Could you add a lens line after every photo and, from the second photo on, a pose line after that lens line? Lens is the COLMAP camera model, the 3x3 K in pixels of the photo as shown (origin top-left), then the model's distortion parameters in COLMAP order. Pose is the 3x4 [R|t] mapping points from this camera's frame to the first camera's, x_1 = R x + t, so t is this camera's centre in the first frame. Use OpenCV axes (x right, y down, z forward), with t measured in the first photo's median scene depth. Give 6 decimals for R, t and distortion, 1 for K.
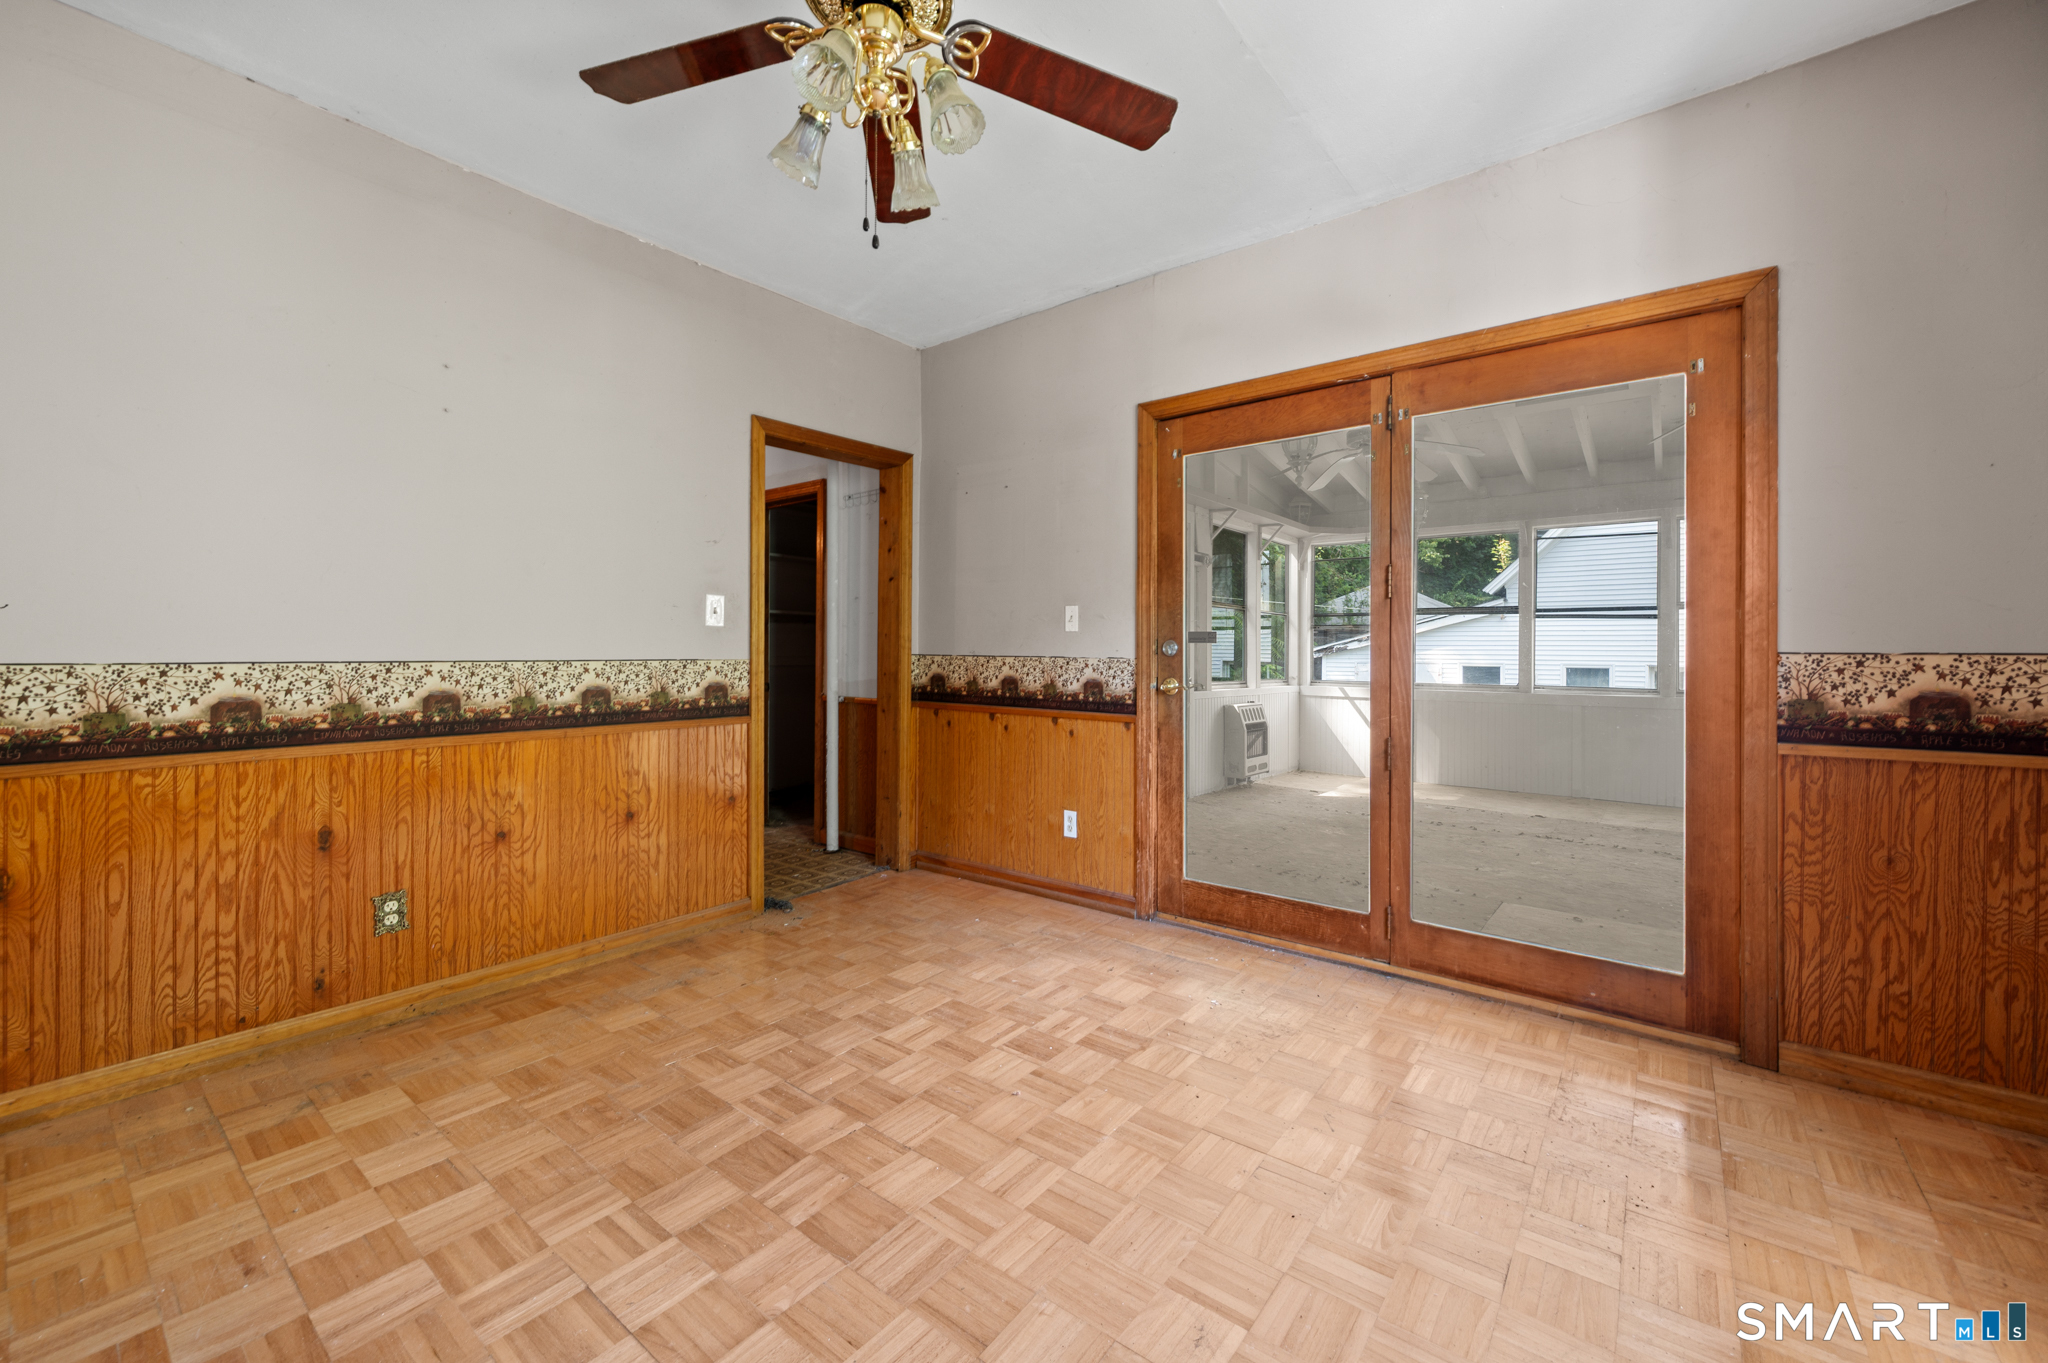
lens RADIAL K [[825.5, 0, 1027.3], [0, 825.5, 649.2], [0, 0, 1]] dist [0.000681, -0.000023]
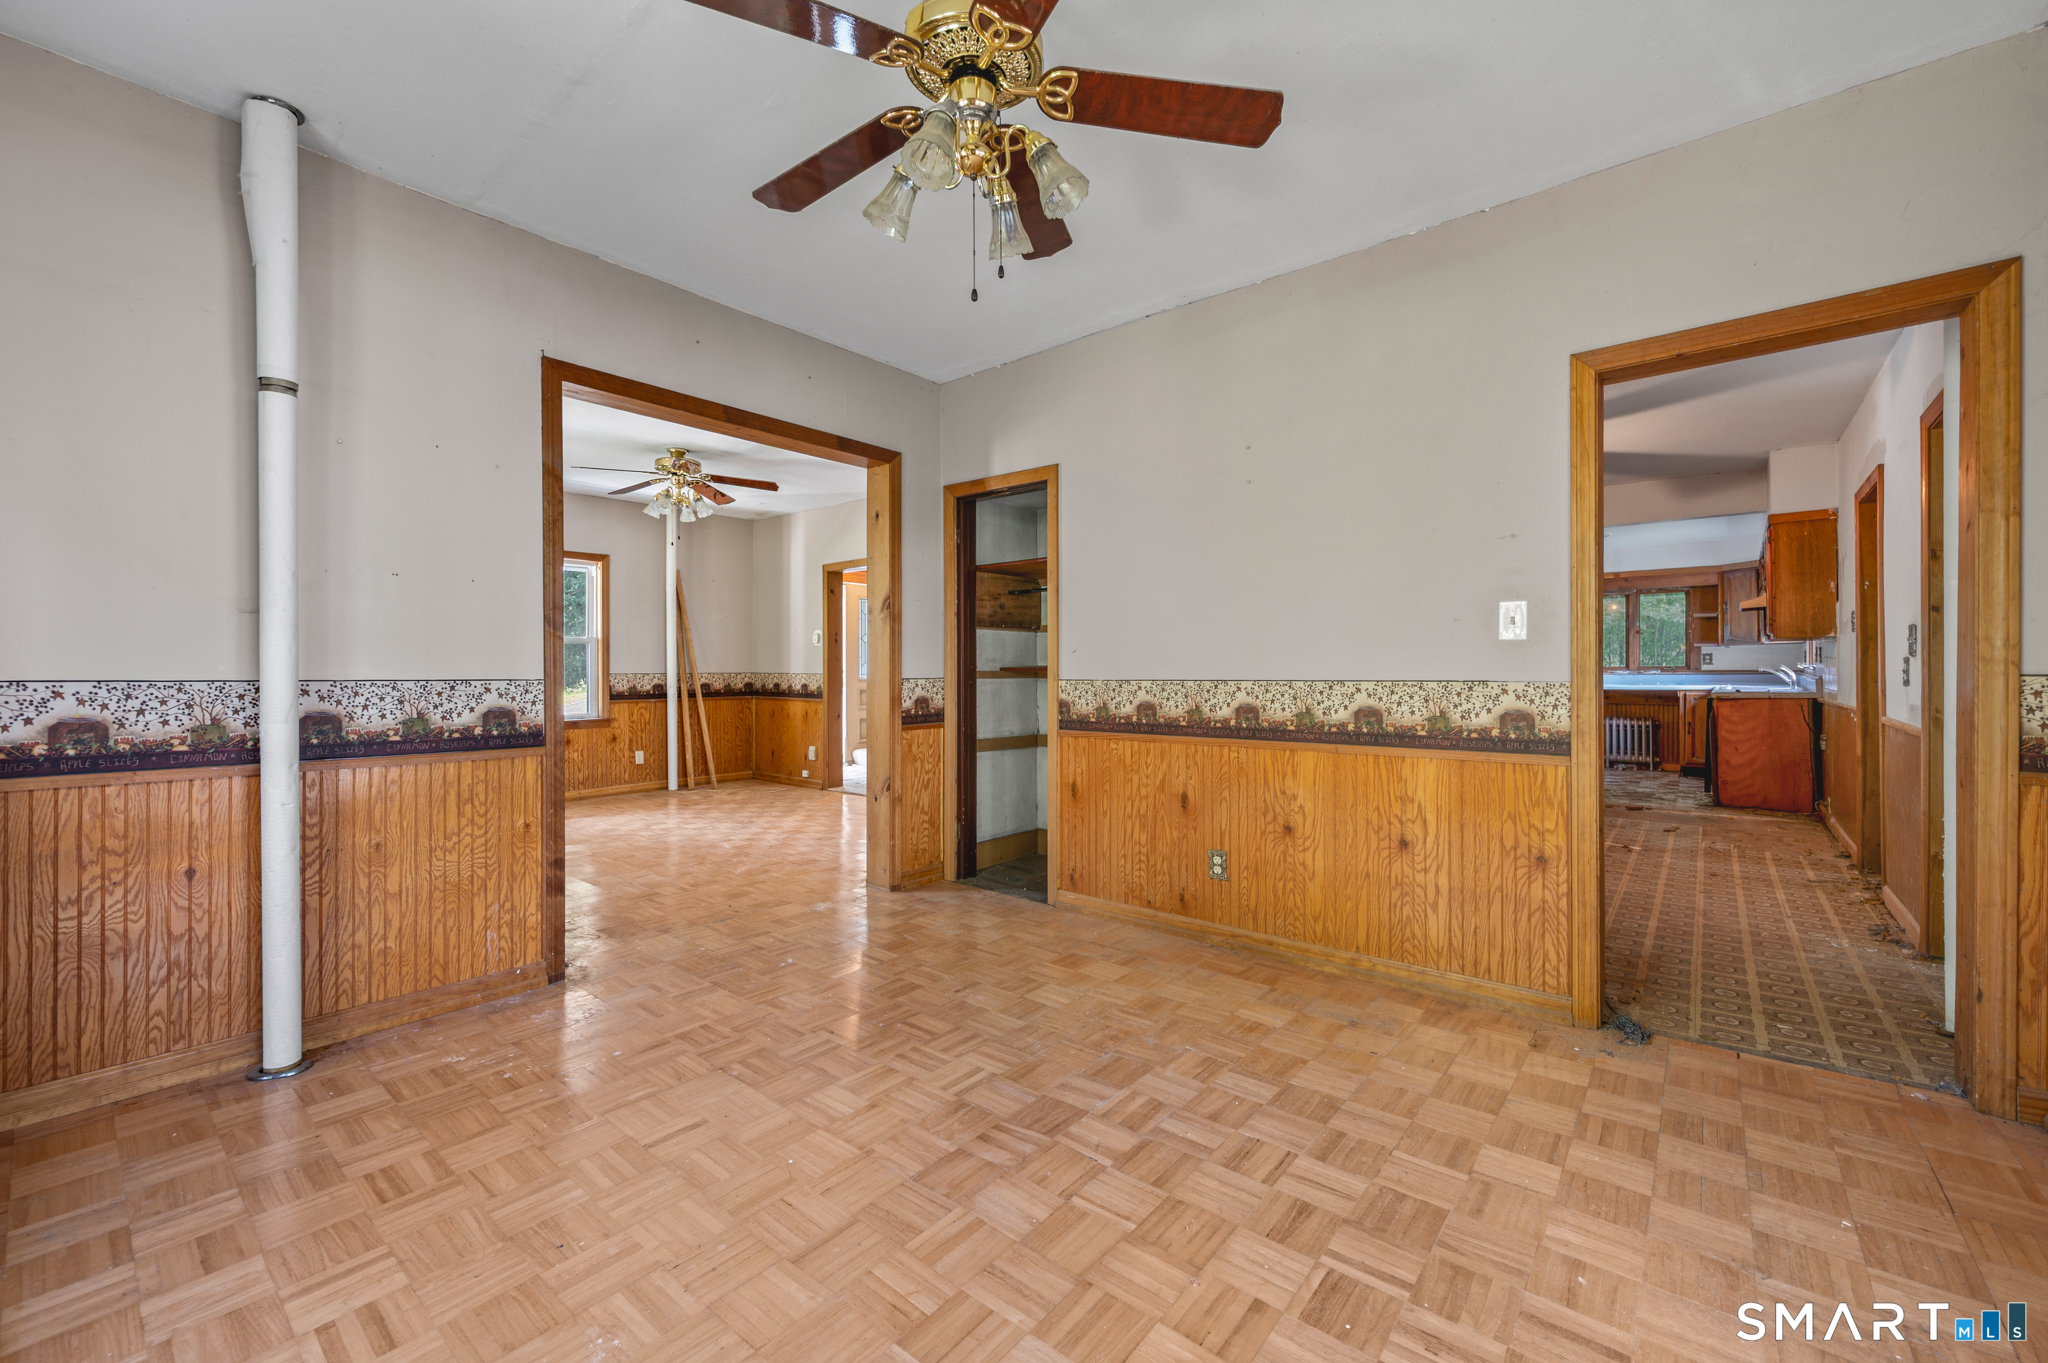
lens RADIAL K [[821.3, 0, 1027.1], [0, 821.3, 673.8], [0, 0, 1]] dist [0.000084, -0.000275]
pose [[-0.028851, -0.000268, -0.999584, 0.544528], [0.007863, 0.999969, -0.000495, 0.002581], [0.999553, -0.007874, -0.028848, 0.671629]]
